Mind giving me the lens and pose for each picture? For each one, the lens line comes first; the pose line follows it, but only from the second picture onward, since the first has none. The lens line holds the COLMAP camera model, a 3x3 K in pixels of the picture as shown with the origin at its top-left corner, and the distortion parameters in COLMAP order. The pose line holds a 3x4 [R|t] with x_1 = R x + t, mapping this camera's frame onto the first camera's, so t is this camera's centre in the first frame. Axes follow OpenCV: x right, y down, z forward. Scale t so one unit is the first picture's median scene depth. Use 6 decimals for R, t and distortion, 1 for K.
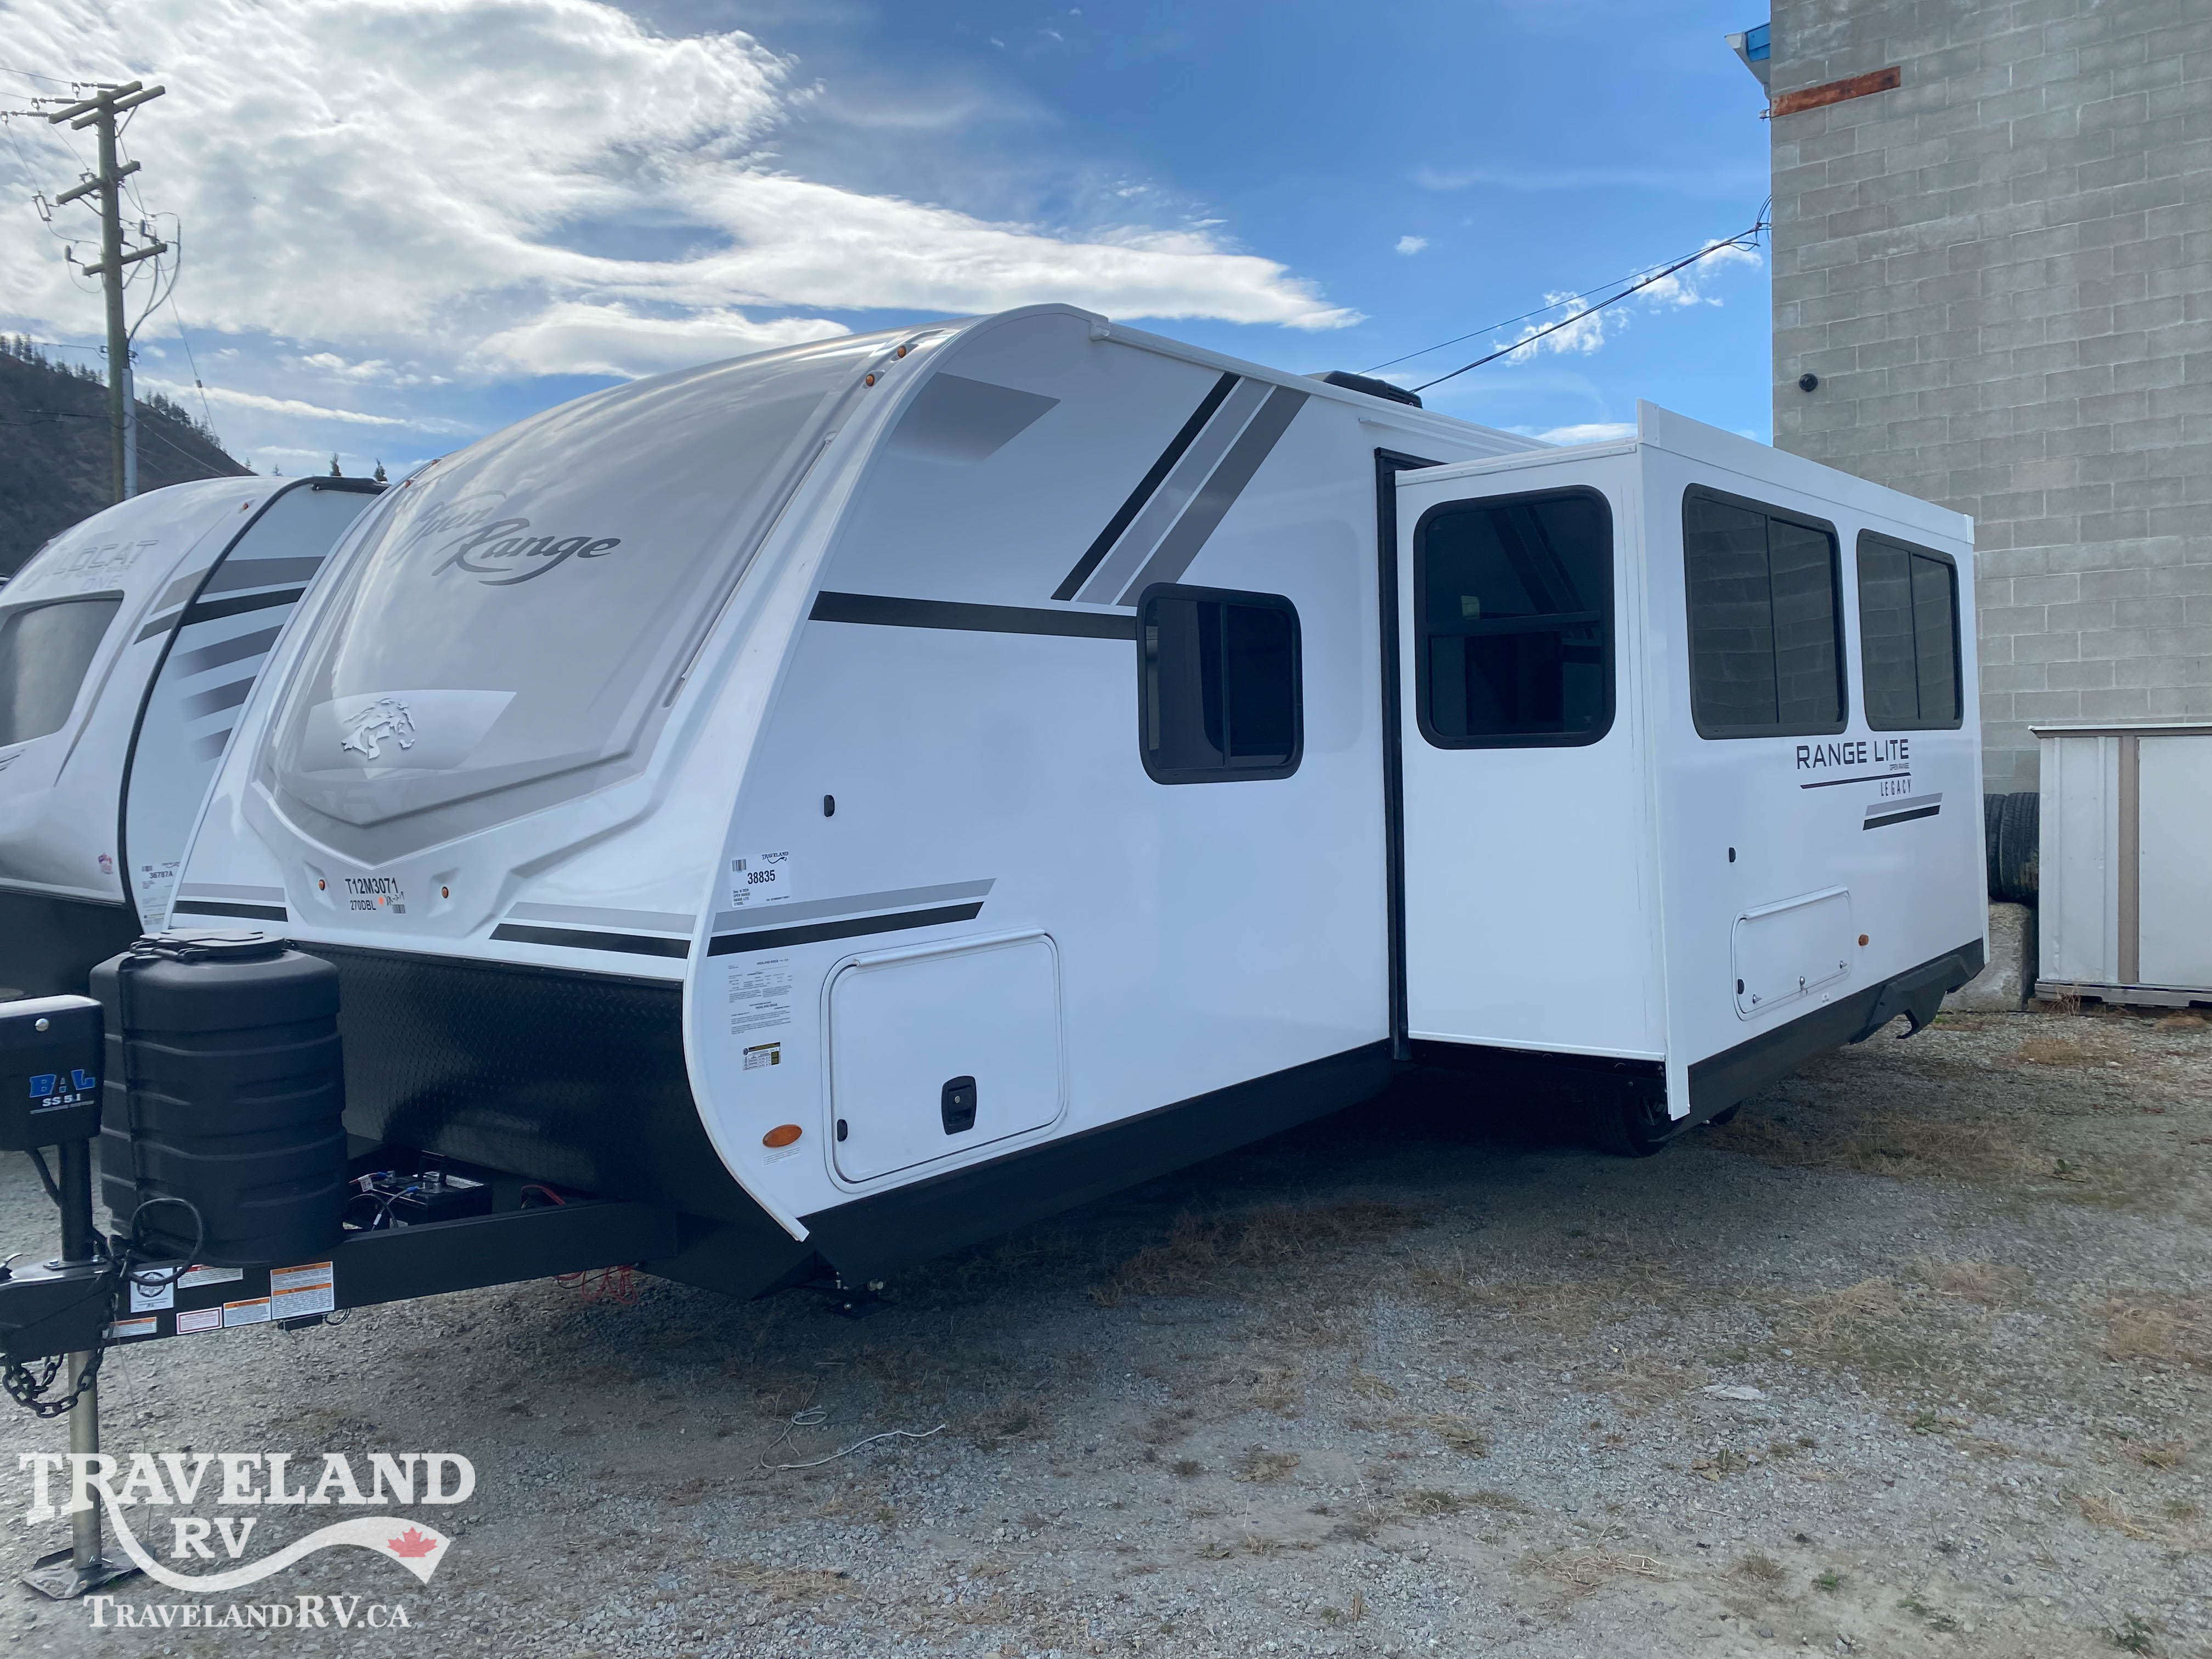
lens RADIAL K [[1716.8, 0, 1106.0], [0, 1716.8, 829.5], [0, 0, 1]] dist [0.005257, 0.004672]
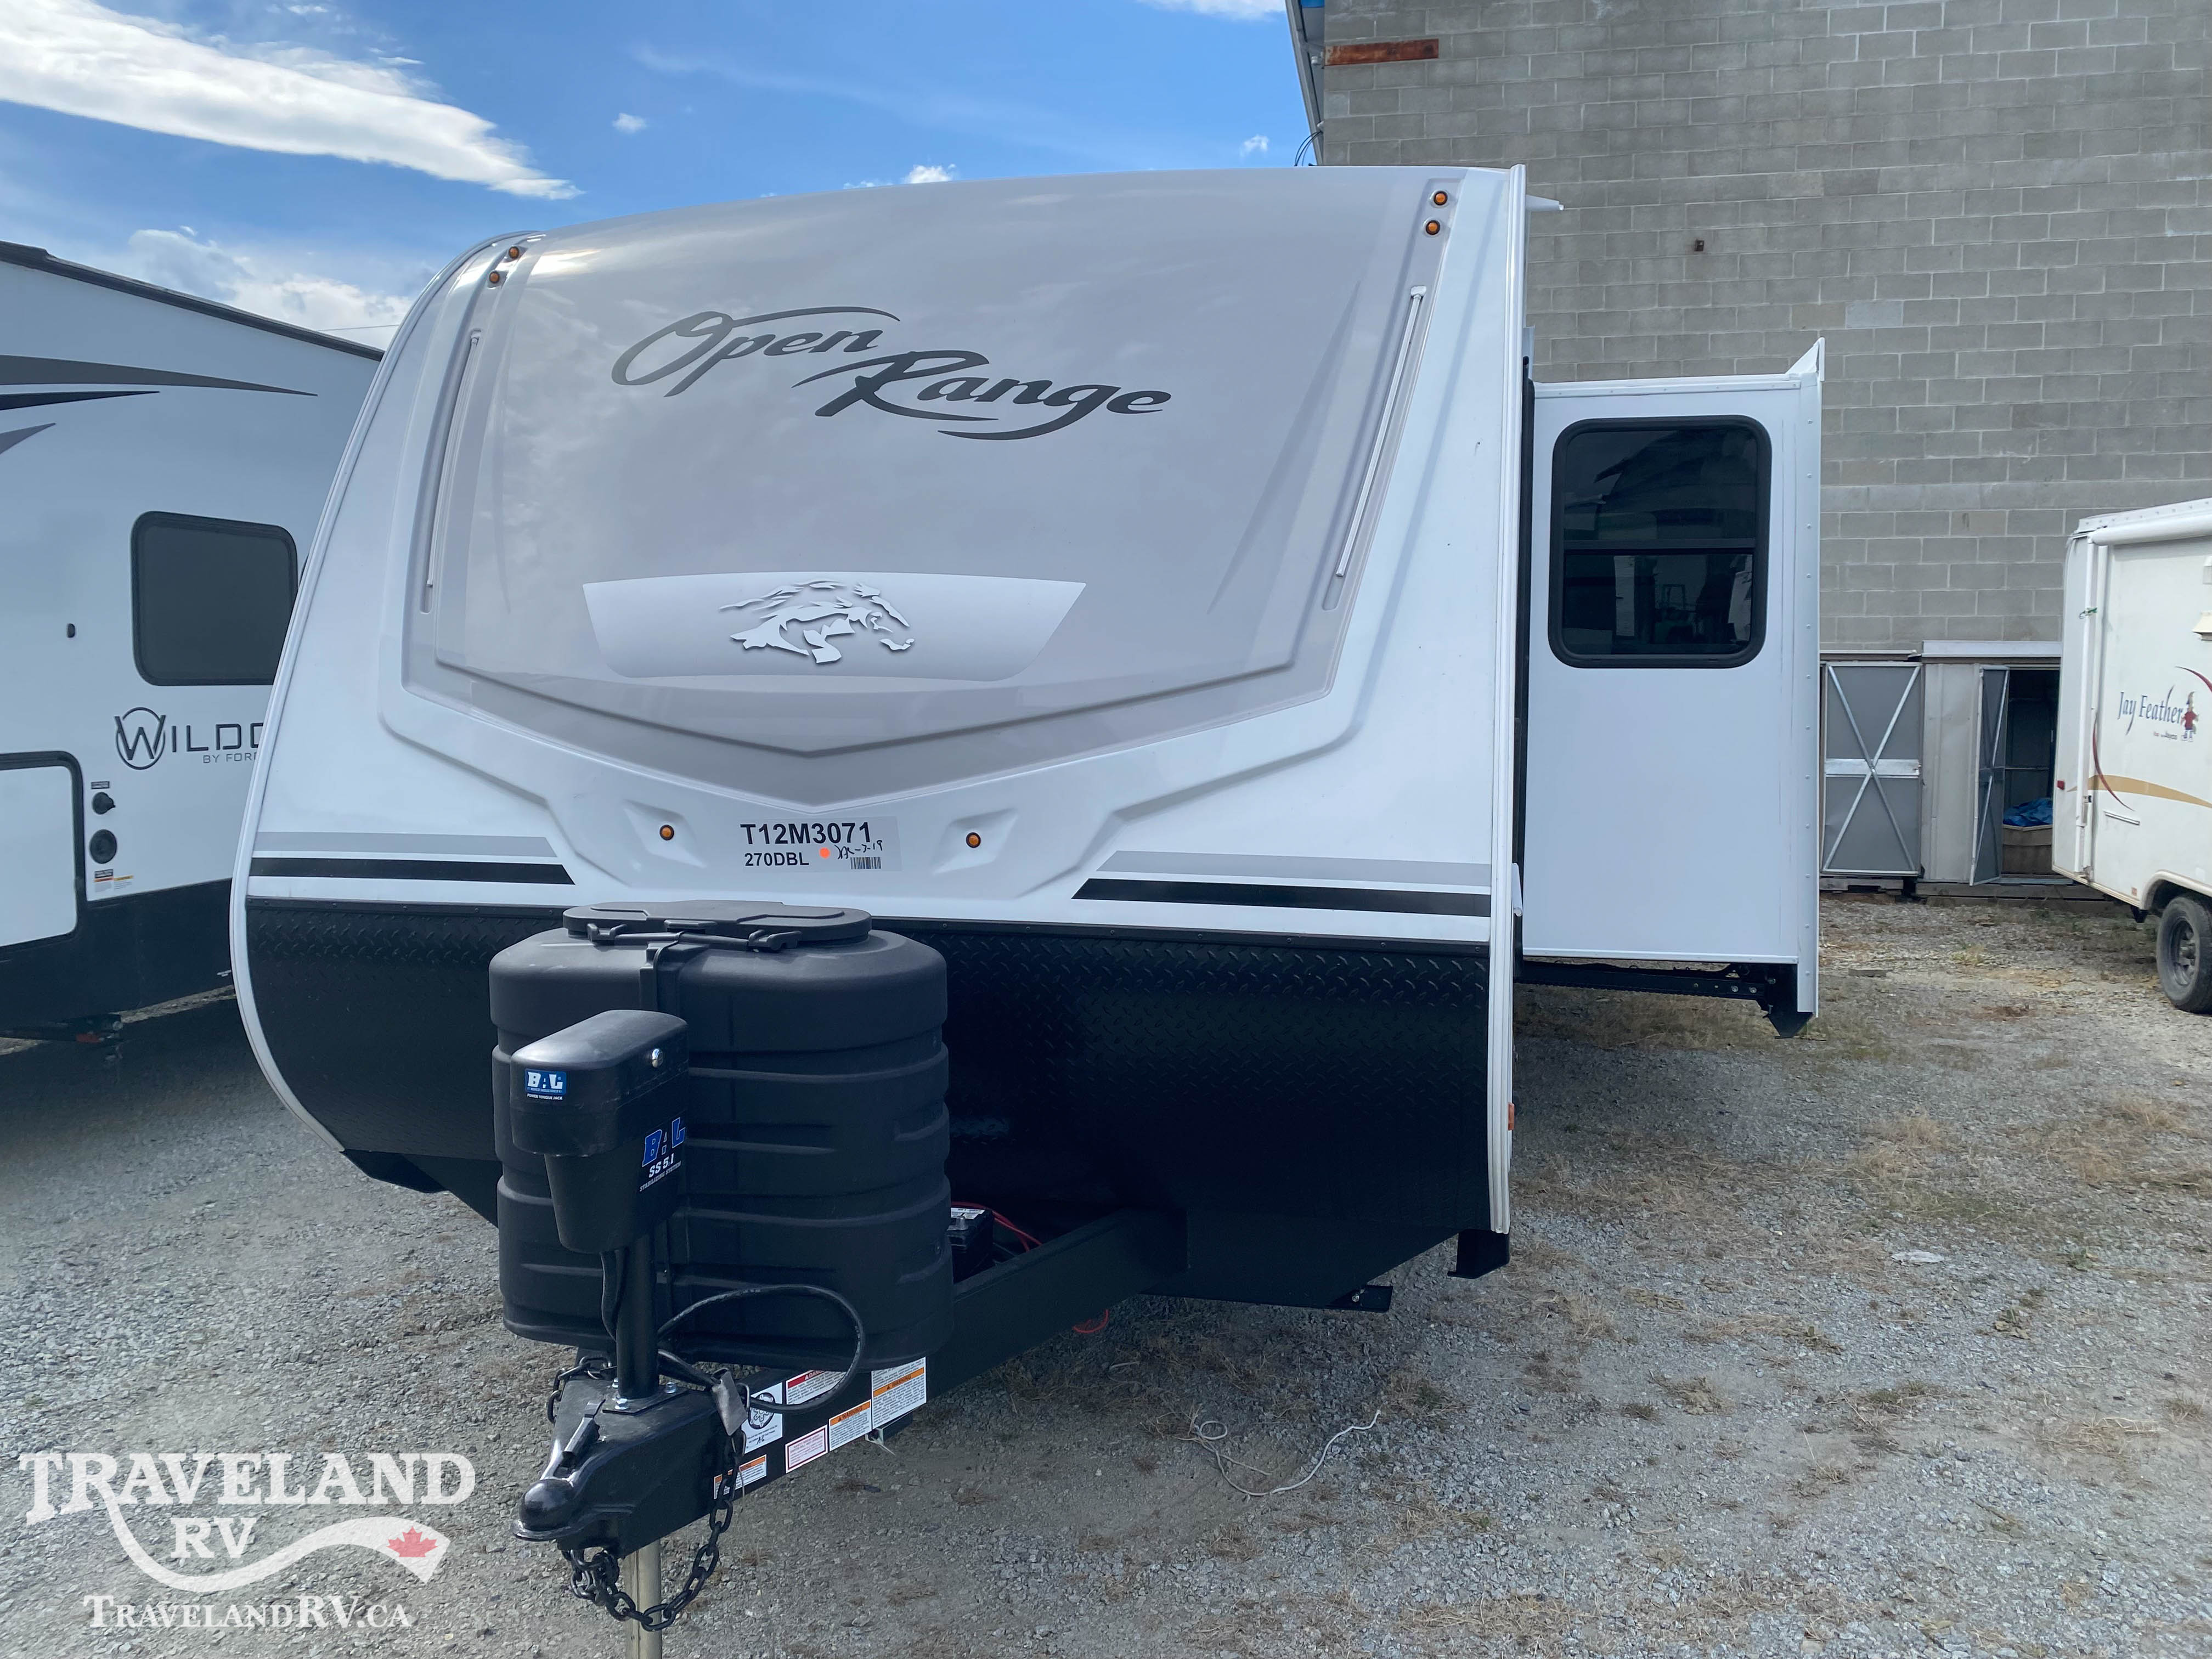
lens RADIAL K [[1705.7, 0, 1117.0], [0, 1705.7, 826.2], [0, 0, 1]] dist [0.010839, -0.002413]
pose [[0.895706, -0.023332, 0.444033, -0.231365], [-0.001138, 0.998499, 0.054761, -0.004031], [-0.444645, -0.049555, 0.894335, 0.102457]]
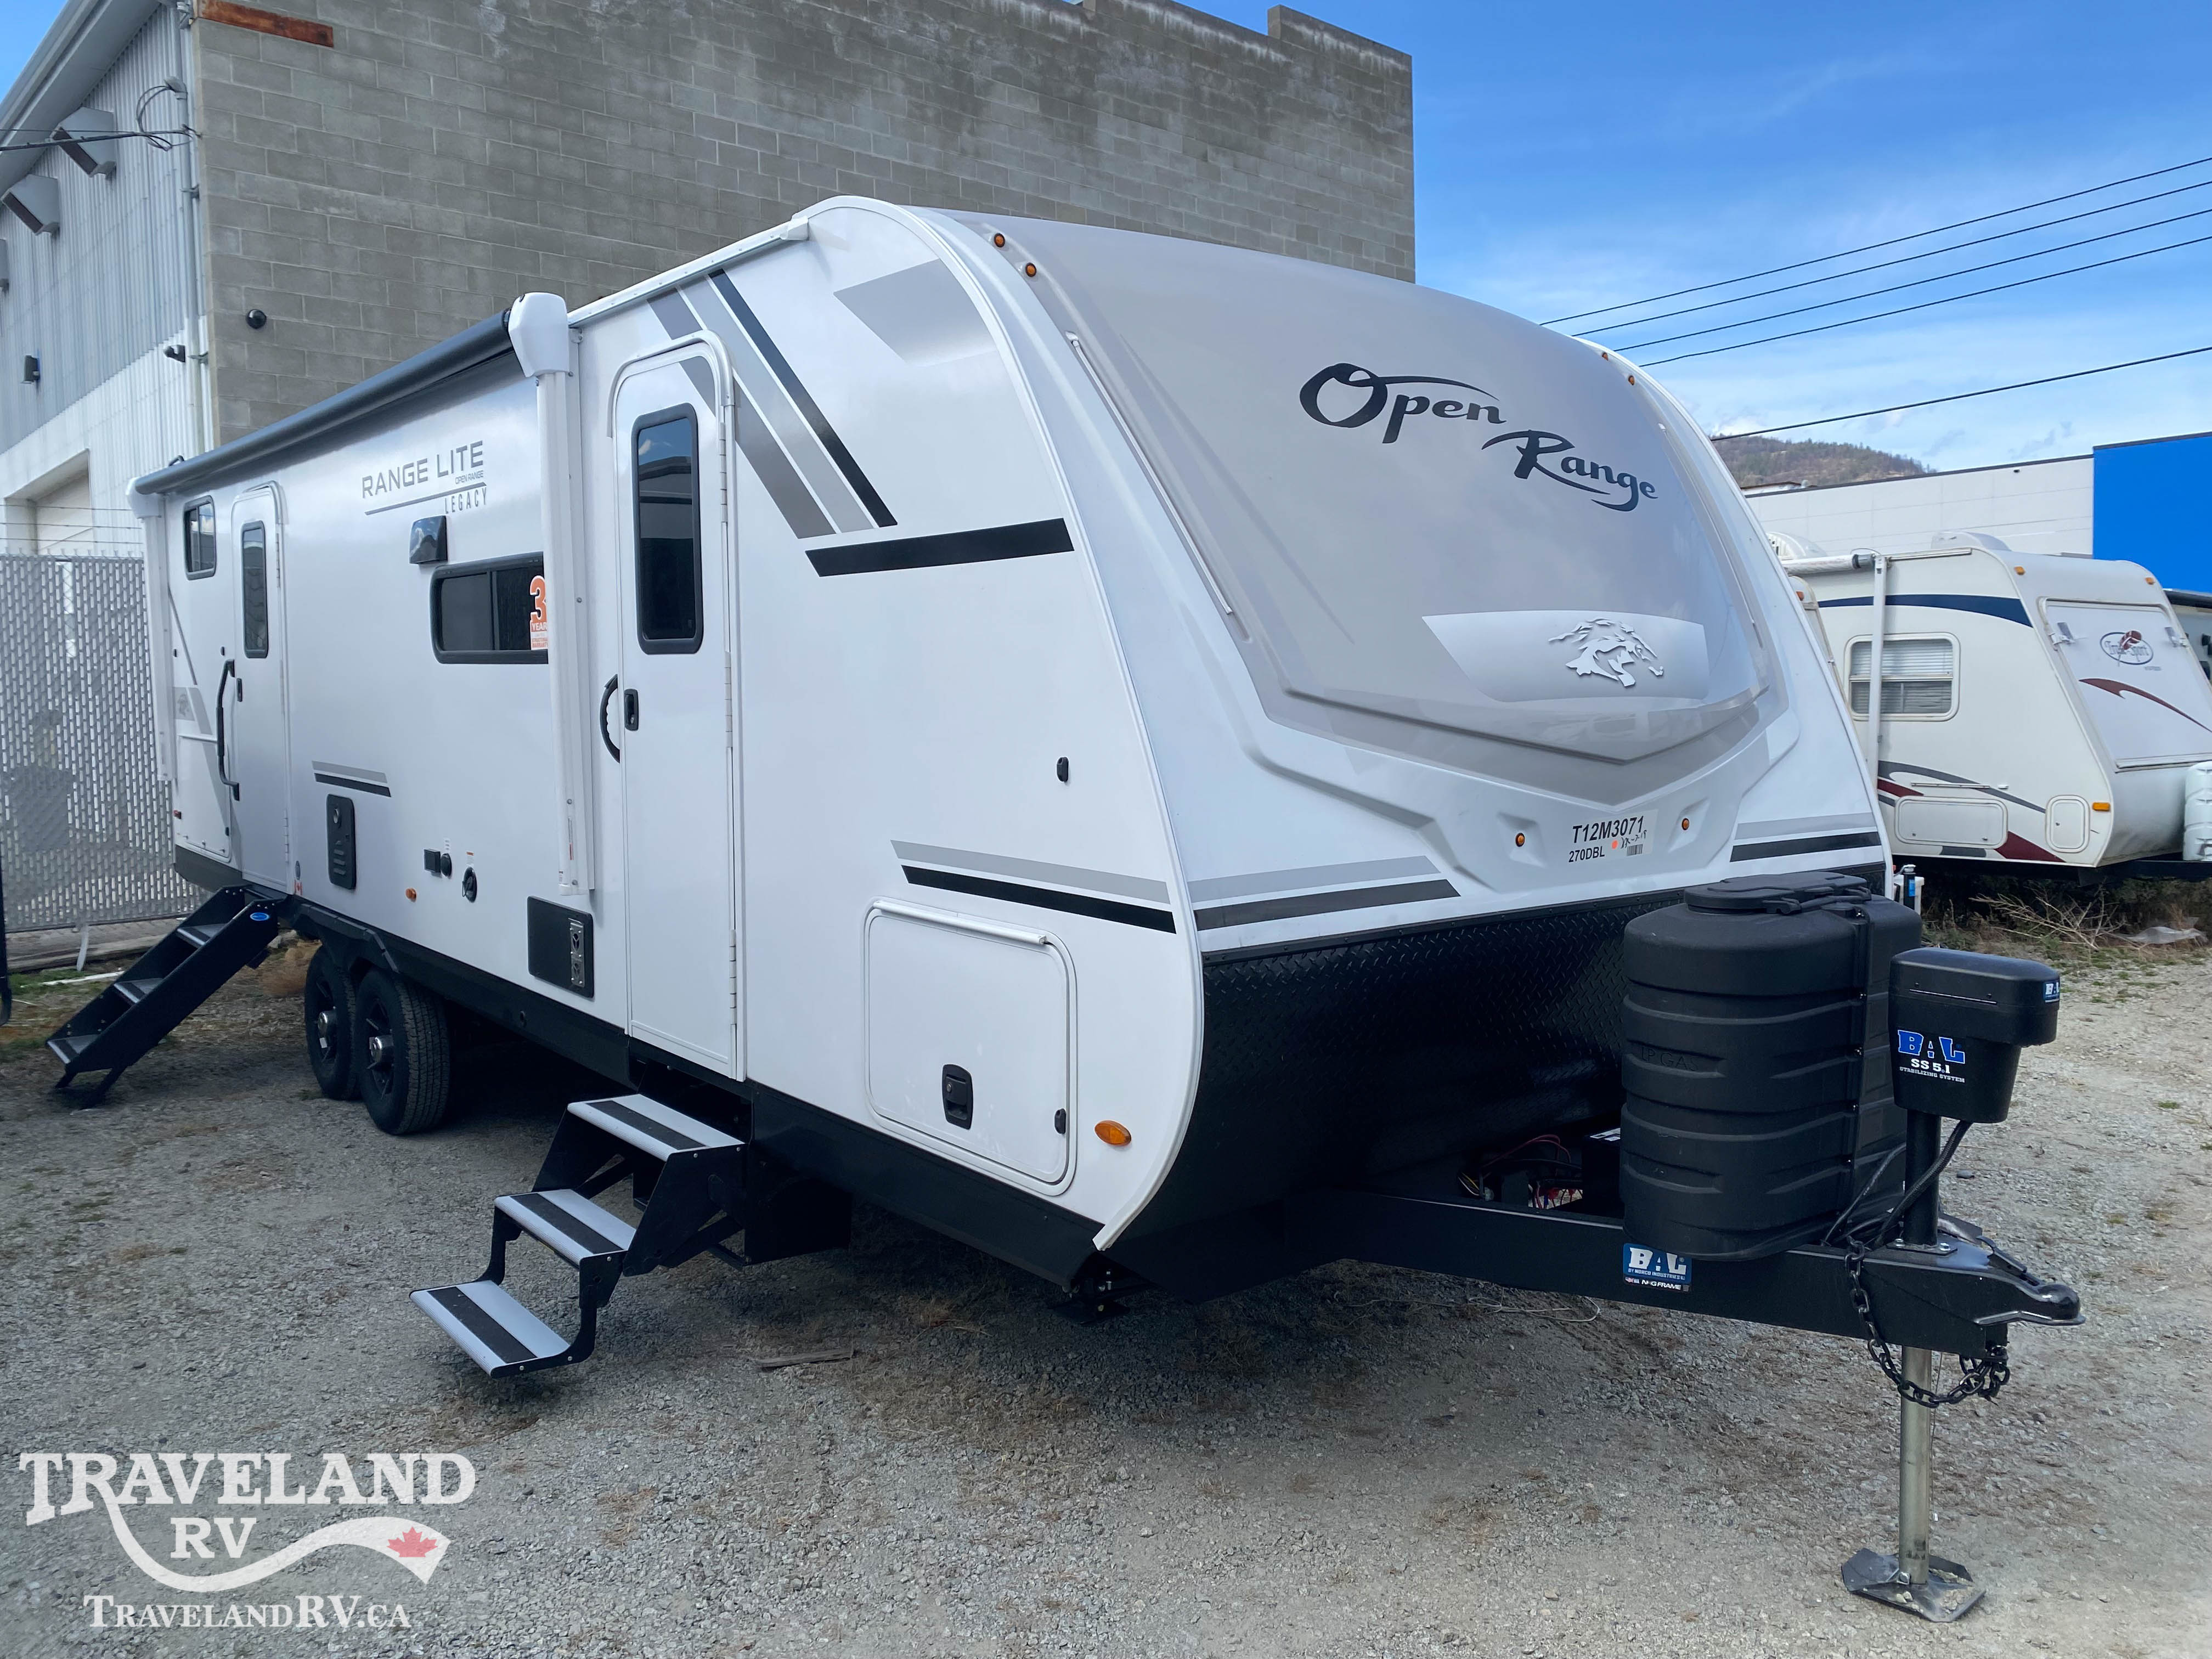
lens RADIAL K [[1705.7, 0, 1117.0], [0, 1705.7, 826.2], [0, 0, 1]] dist [0.010839, -0.002413]
pose [[0.199026, -0.057518, 0.978305, -0.489715], [0.041495, 0.997875, 0.050227, -0.008727], [-0.979115, 0.030599, 0.200990, 0.390693]]
